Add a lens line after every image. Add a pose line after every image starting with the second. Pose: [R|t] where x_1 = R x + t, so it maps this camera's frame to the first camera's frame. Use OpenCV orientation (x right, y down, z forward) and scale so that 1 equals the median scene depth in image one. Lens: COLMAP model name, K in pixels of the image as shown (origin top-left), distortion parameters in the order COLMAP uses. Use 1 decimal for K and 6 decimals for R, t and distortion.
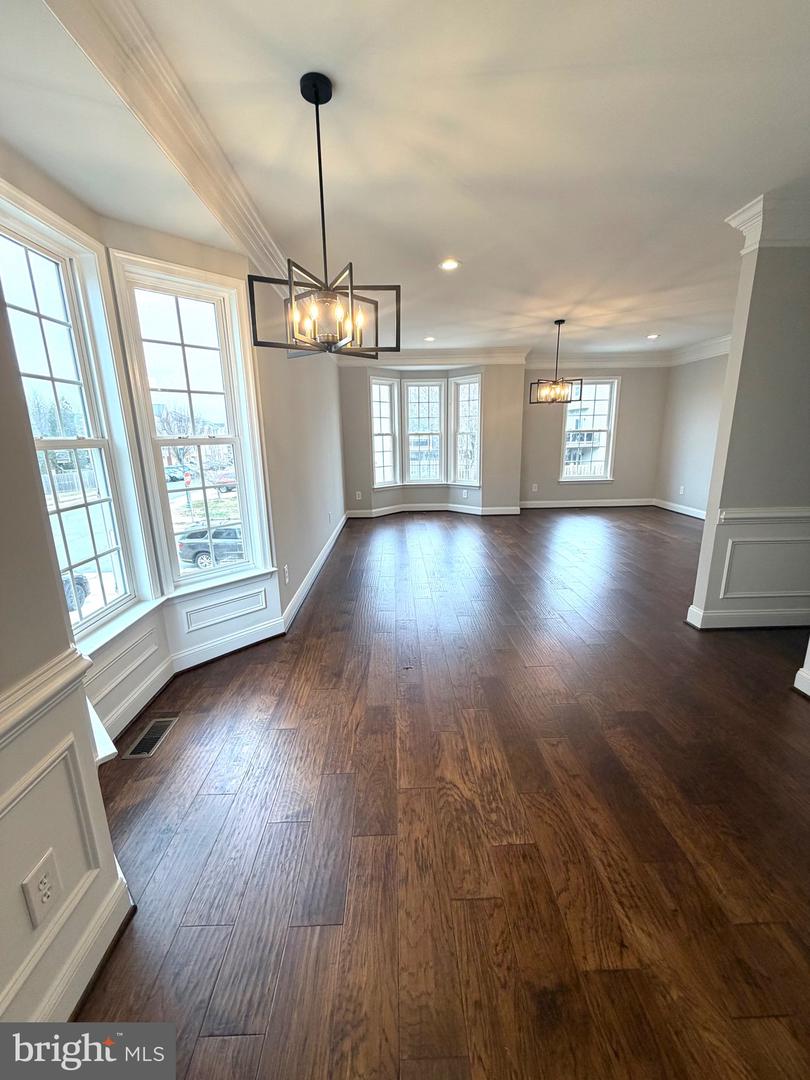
lens RADIAL K [[430.9, 0, 404.1], [0, 430.9, 533.5], [0, 0, 1]] dist [-0.000085, 0.000767]
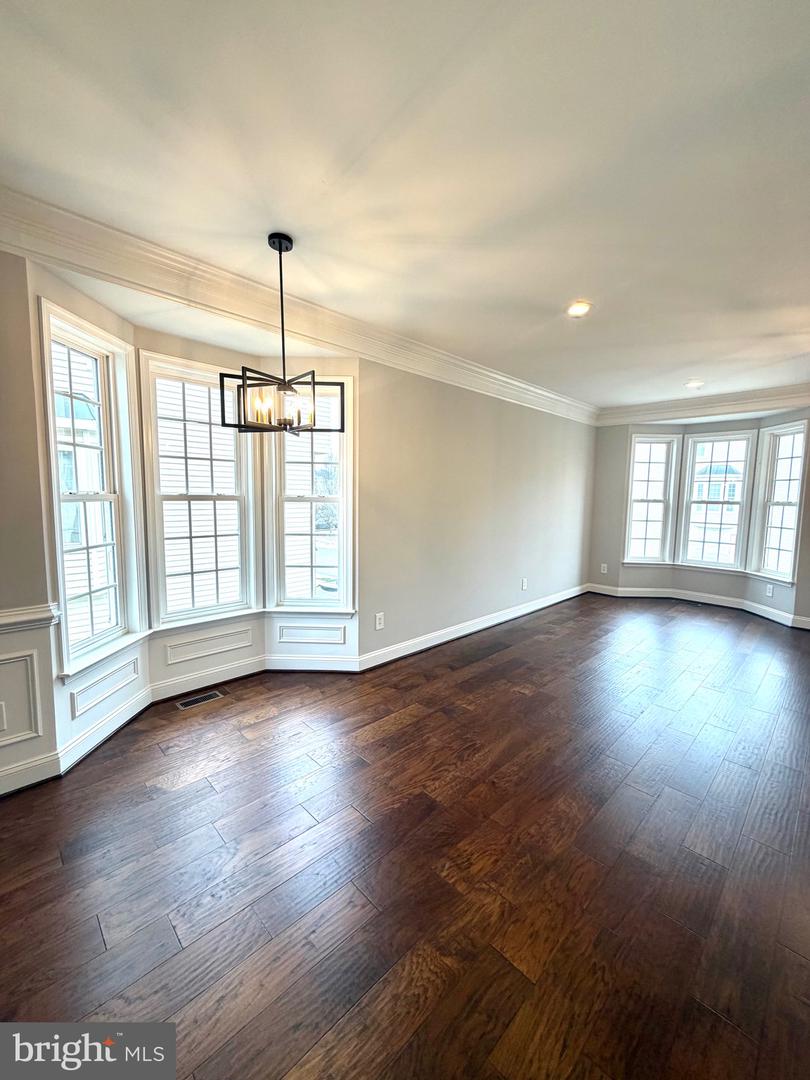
lens RADIAL K [[430.9, 0, 405.8], [0, 430.9, 535.0], [0, 0, 1]] dist [-0.000085, 0.000767]
pose [[0.686091, 0.100496, -0.720541, 0.238527], [-0.193156, 0.980031, -0.047232, -0.035711], [0.701406, 0.171582, 0.691801, 0.110804]]
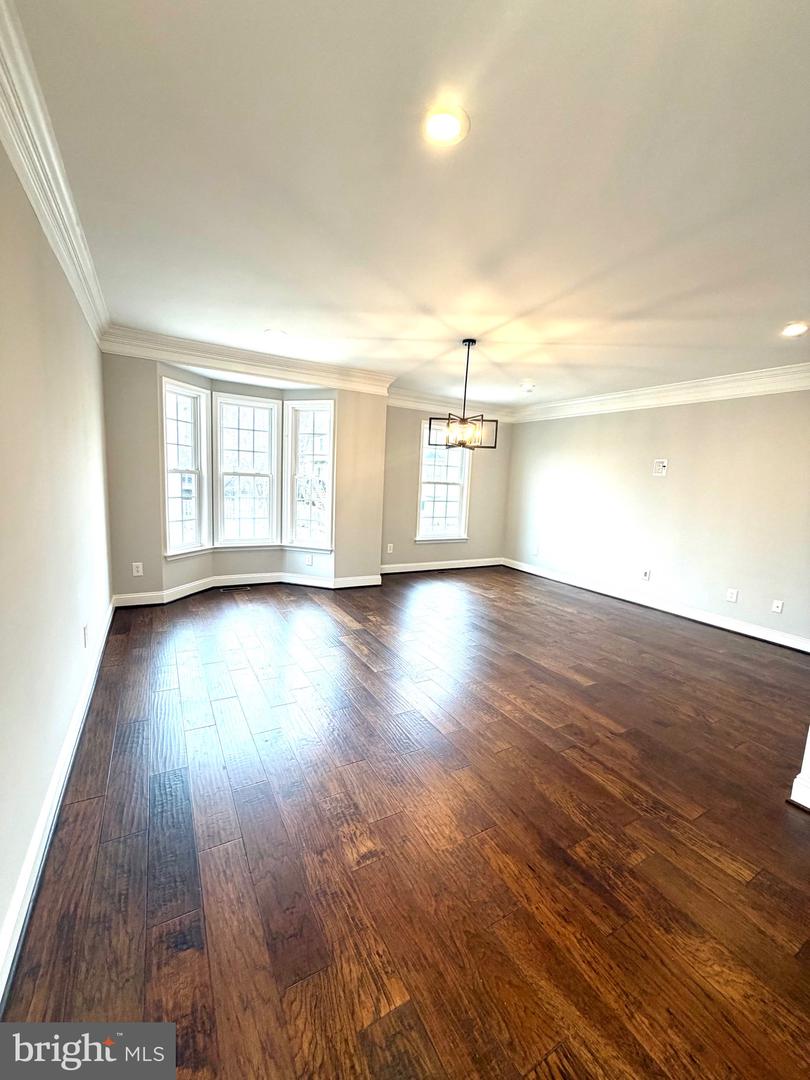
lens RADIAL K [[430.9, 0, 405.2], [0, 430.9, 536.7], [0, 0, 1]] dist [-0.000085, 0.000767]
pose [[0.876215, -0.002167, 0.481915, -0.068180], [0.043775, 0.996214, -0.075111, -0.071321], [-0.479928, 0.086909, 0.872992, 0.297037]]
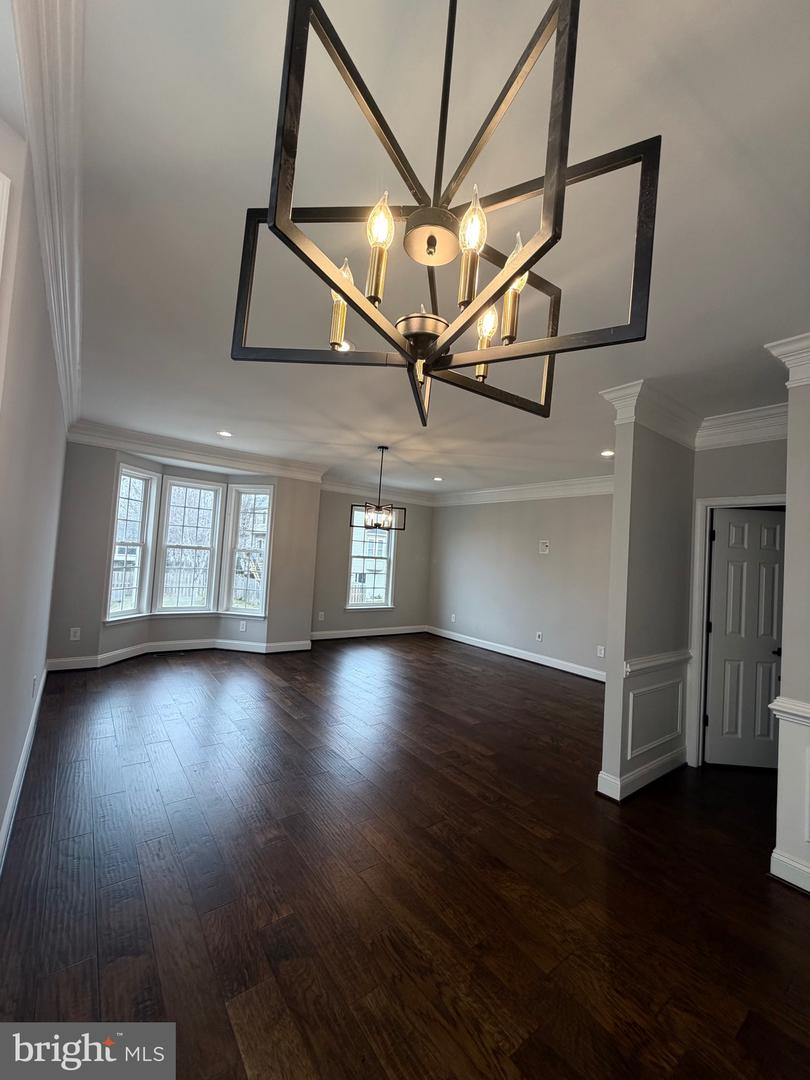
lens RADIAL K [[430.9, 0, 403.9], [0, 430.9, 535.5], [0, 0, 1]] dist [-0.000085, 0.000767]
pose [[0.808526, 0.096262, 0.580534, -0.096445], [0.056730, 0.969184, -0.239716, -0.048977], [-0.585720, 0.226751, 0.778149, 0.187812]]
